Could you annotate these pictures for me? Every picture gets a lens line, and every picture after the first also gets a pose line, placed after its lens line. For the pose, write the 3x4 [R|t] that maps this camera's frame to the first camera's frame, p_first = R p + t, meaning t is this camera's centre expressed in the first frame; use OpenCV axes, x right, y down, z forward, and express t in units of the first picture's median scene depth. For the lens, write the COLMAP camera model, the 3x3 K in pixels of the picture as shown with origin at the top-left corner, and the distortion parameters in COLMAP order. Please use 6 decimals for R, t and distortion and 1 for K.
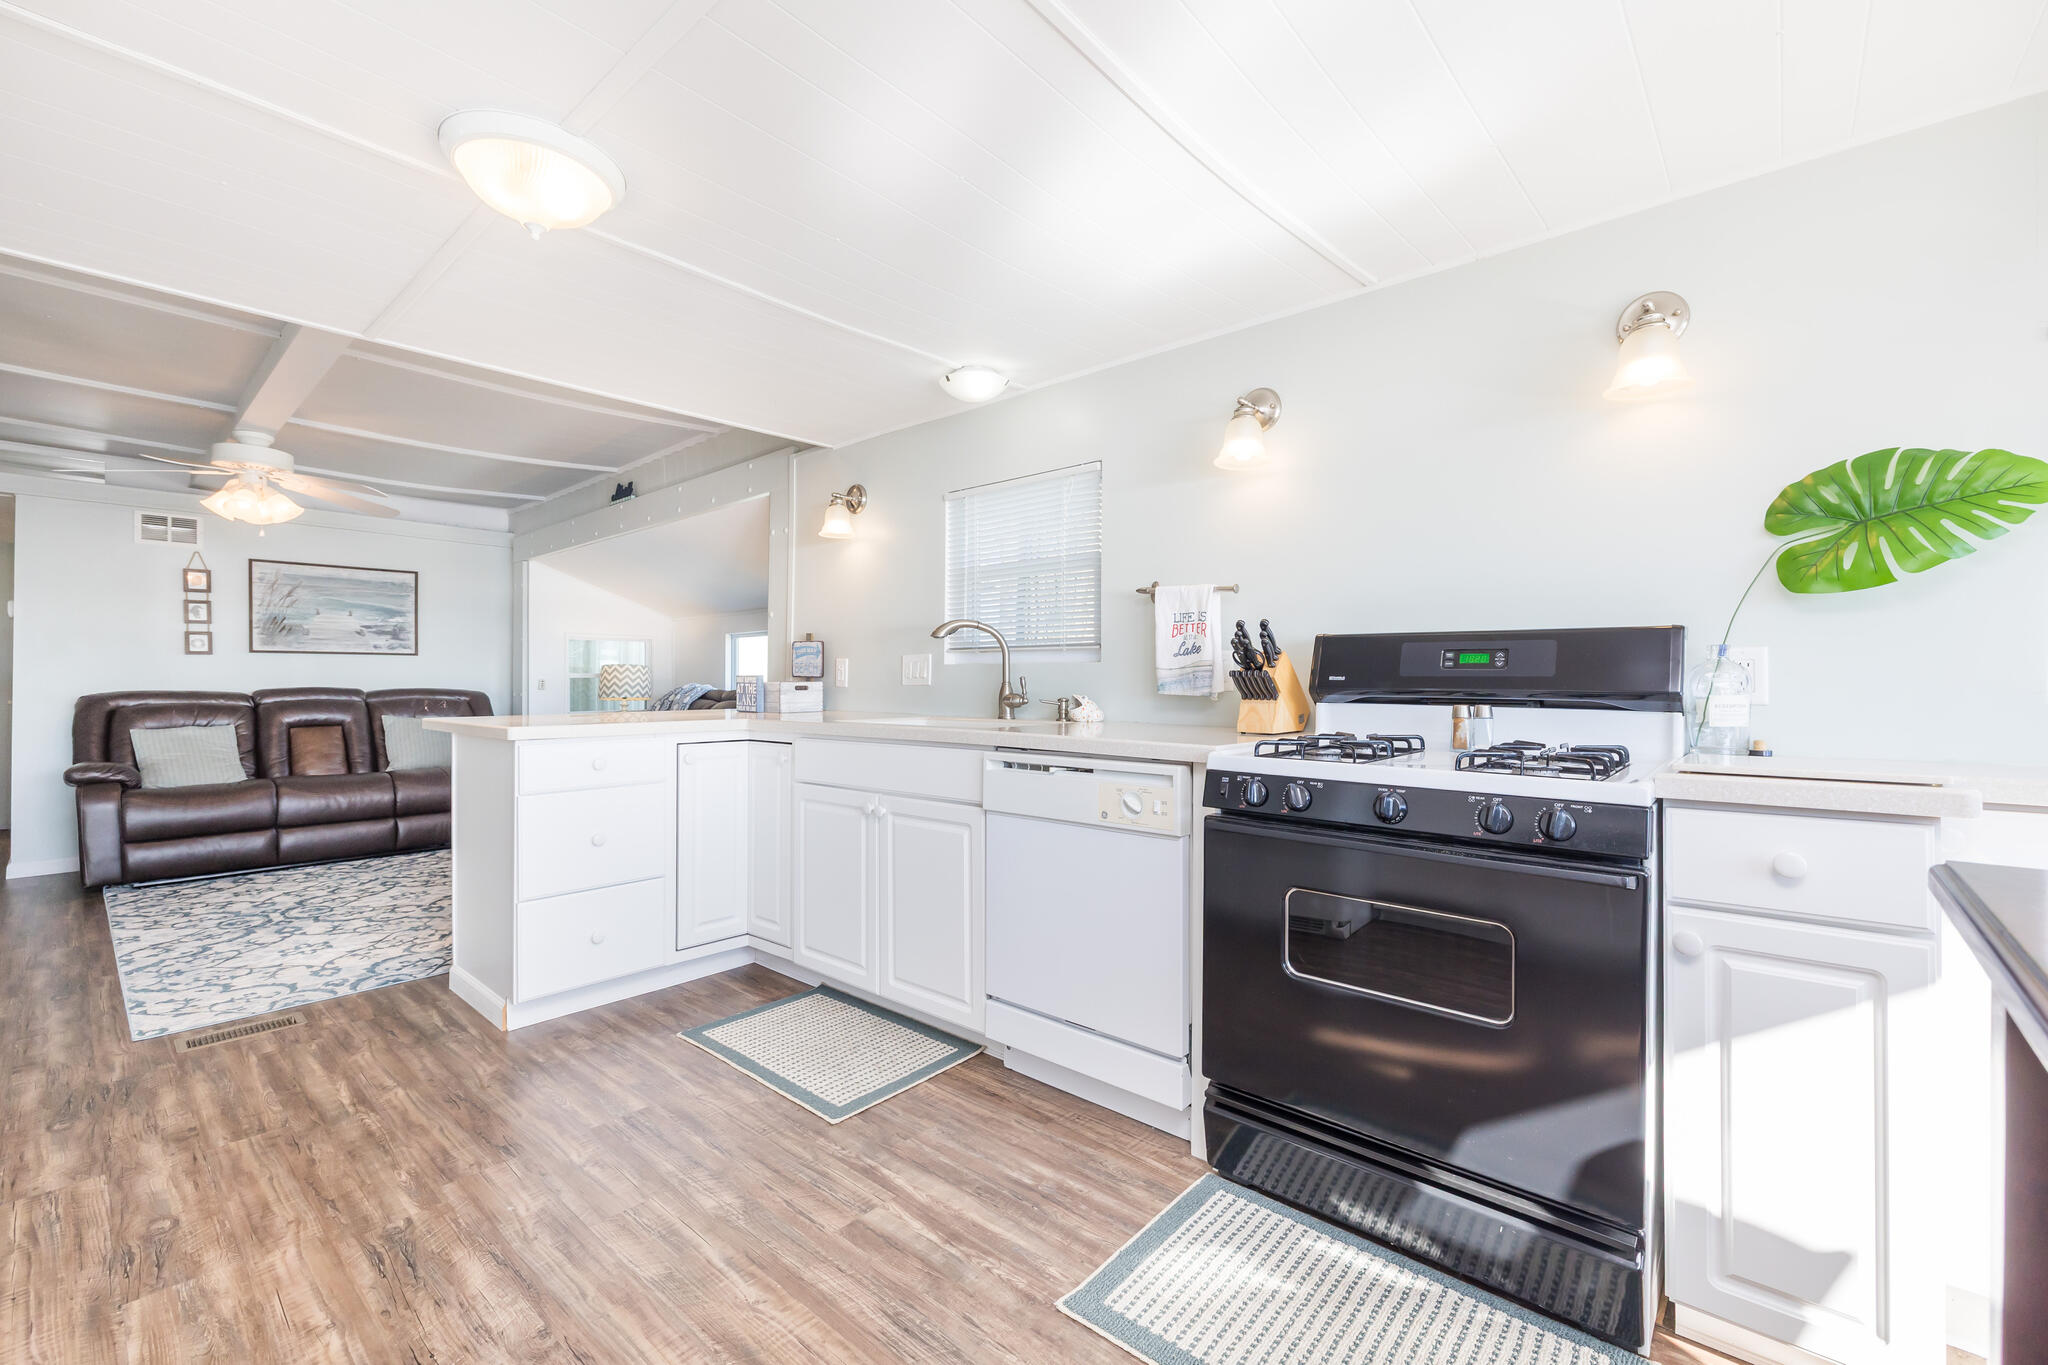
lens RADIAL K [[864.3, 0, 1023.3], [0, 864.3, 676.1], [0, 0, 1]] dist [-0.001214, -0.000347]
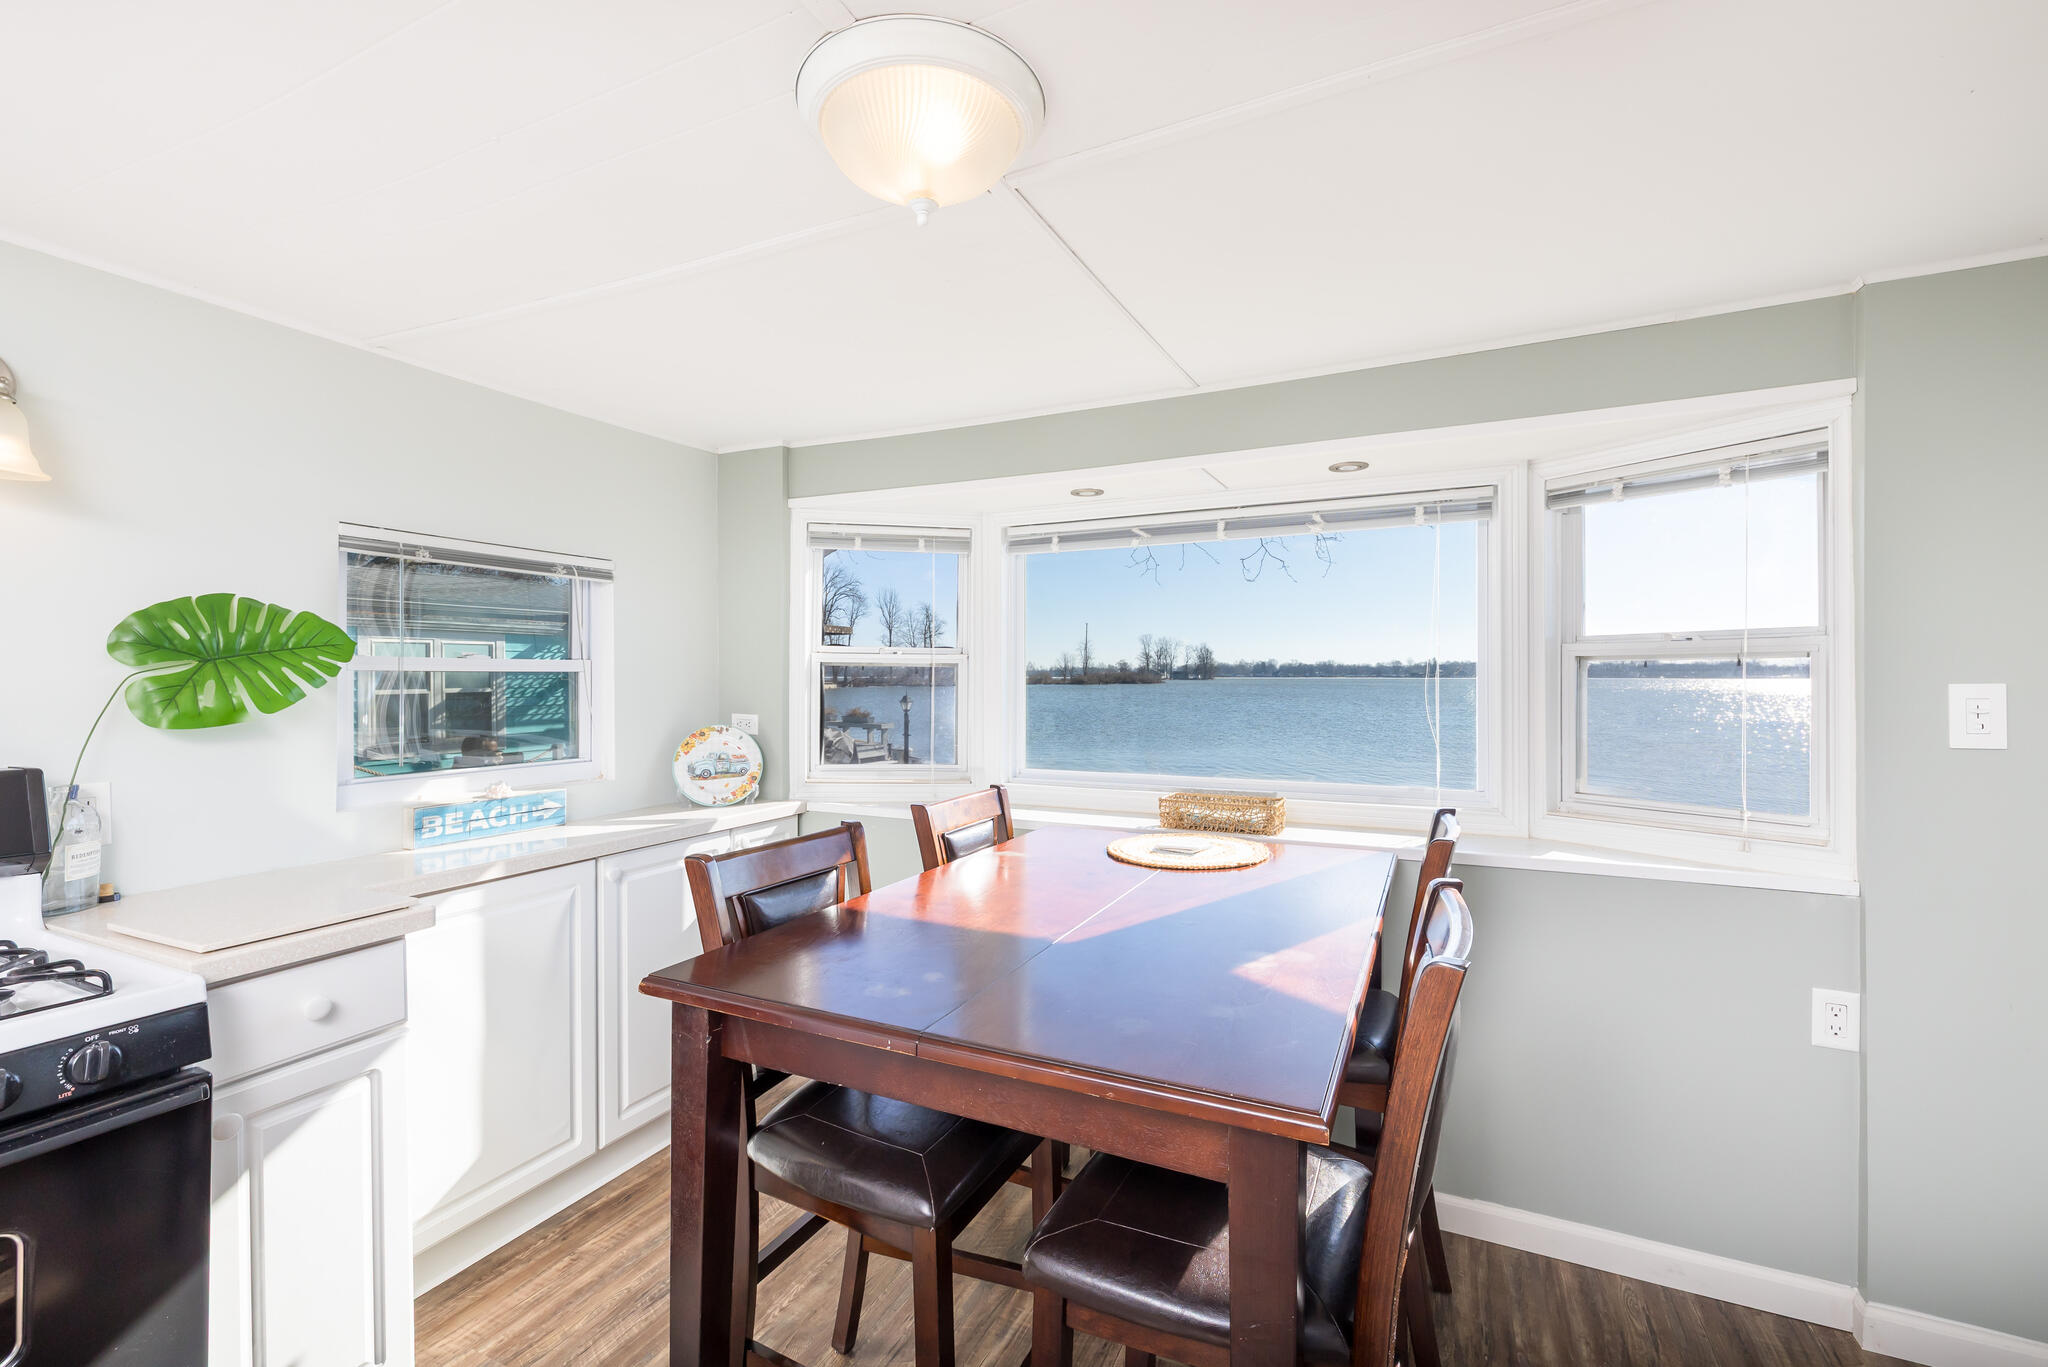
lens RADIAL K [[864.3, 0, 1023.3], [0, 864.3, 677.1], [0, 0, 1]] dist [-0.001214, -0.000347]
pose [[-0.282733, 0.007277, 0.959171, -0.190816], [0.001676, 0.999973, -0.007093, -0.085246], [-0.959197, -0.000398, -0.282737, 0.195604]]
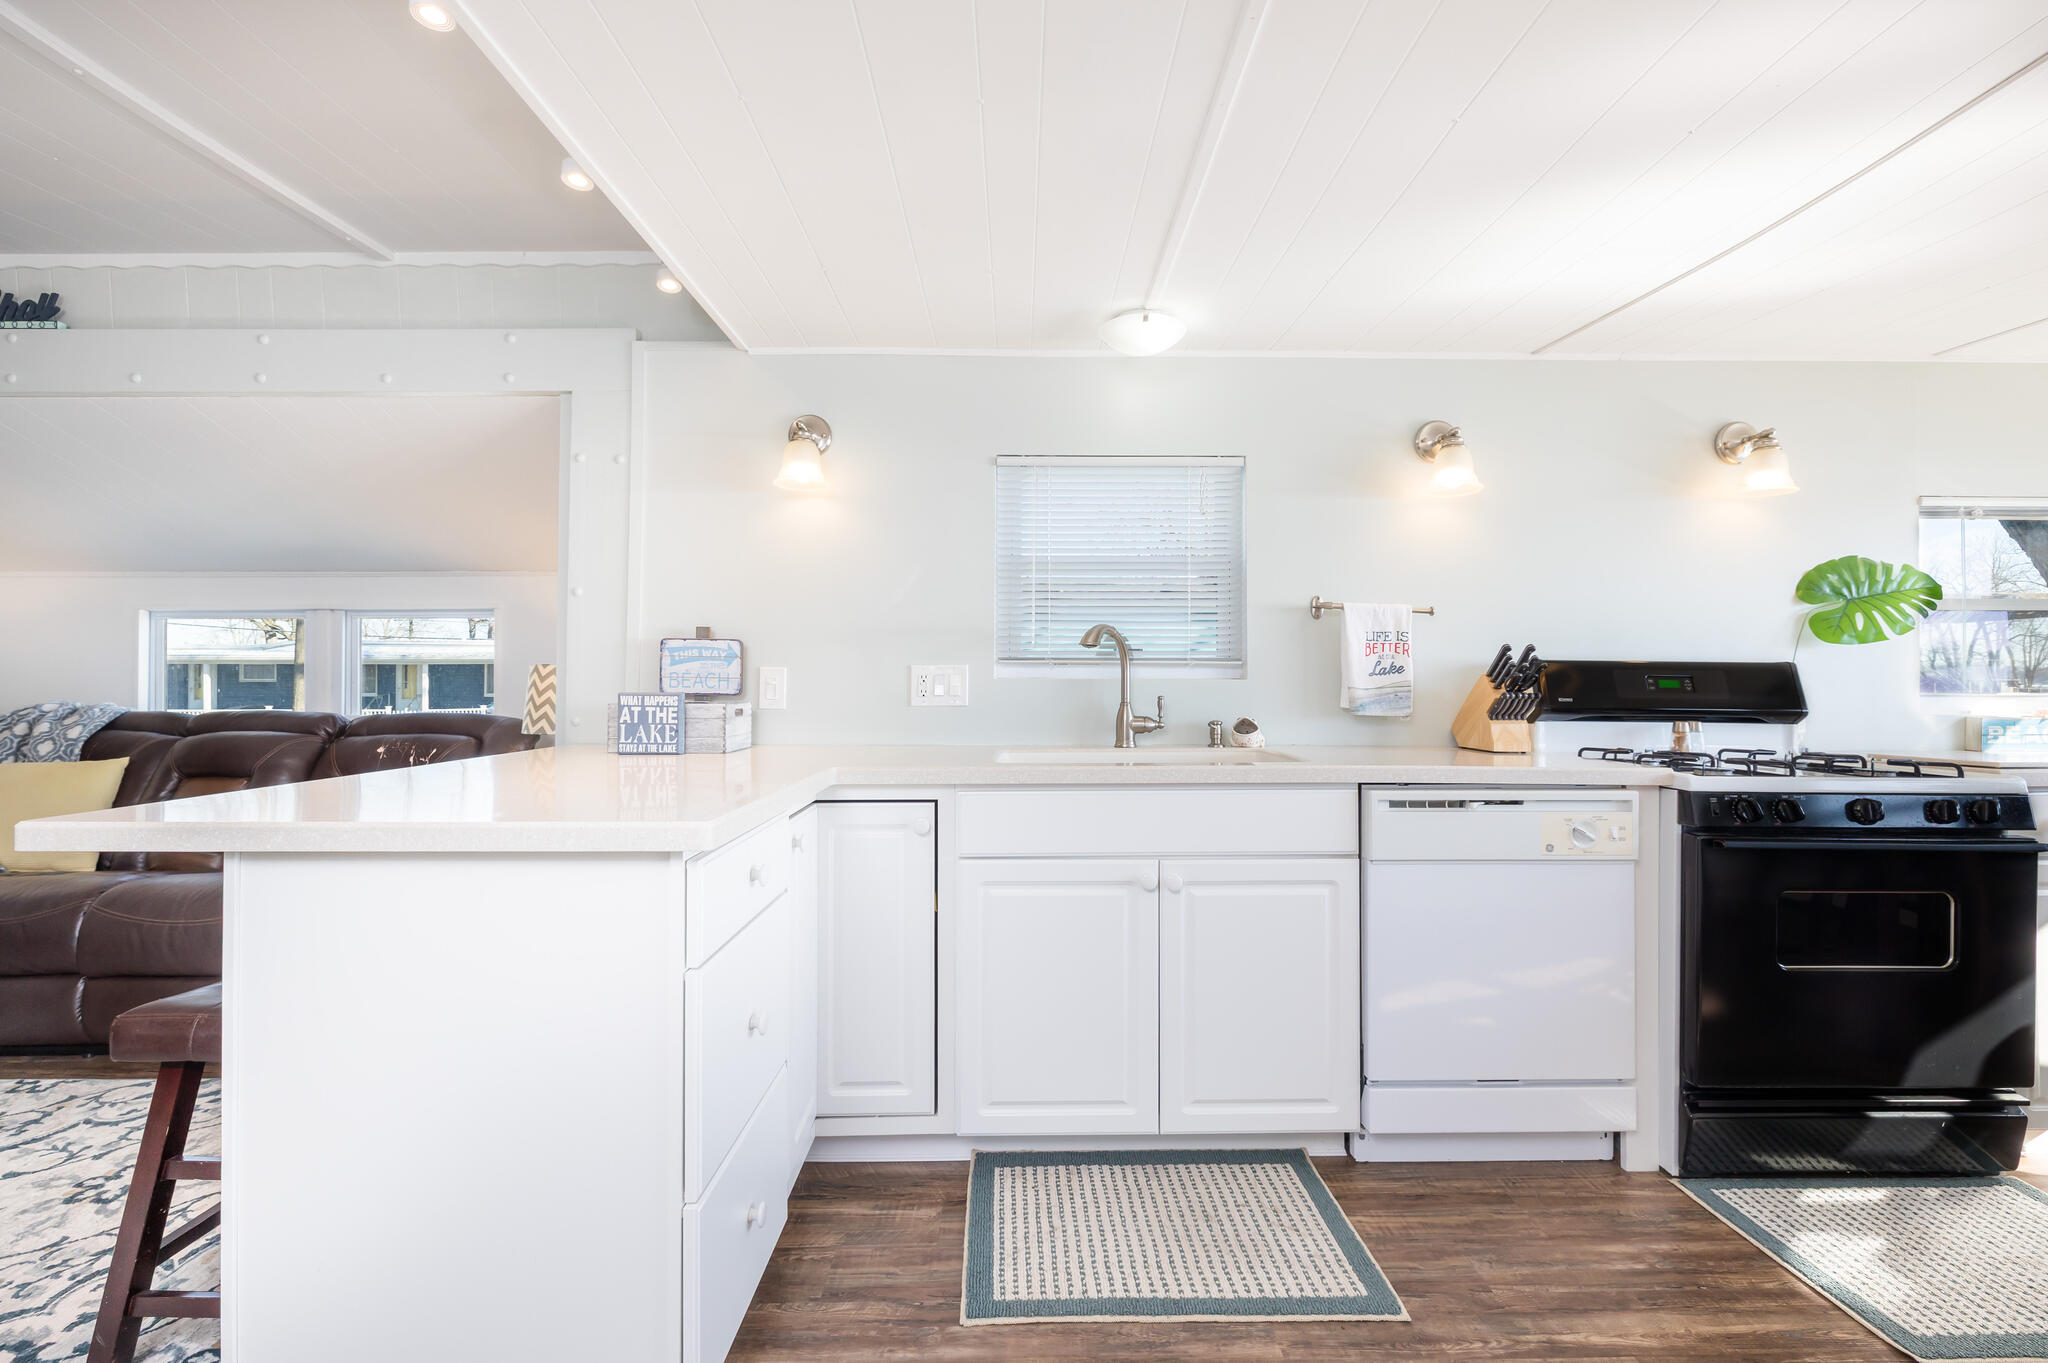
lens RADIAL K [[864.3, 0, 1023.3], [0, 864.3, 675.1], [0, 0, 1]] dist [-0.001214, -0.000347]
pose [[0.738703, 0.008179, 0.673982, -0.692245], [-0.004862, 0.999965, -0.006806, -0.013735], [-0.674014, 0.001750, 0.738717, 0.492759]]
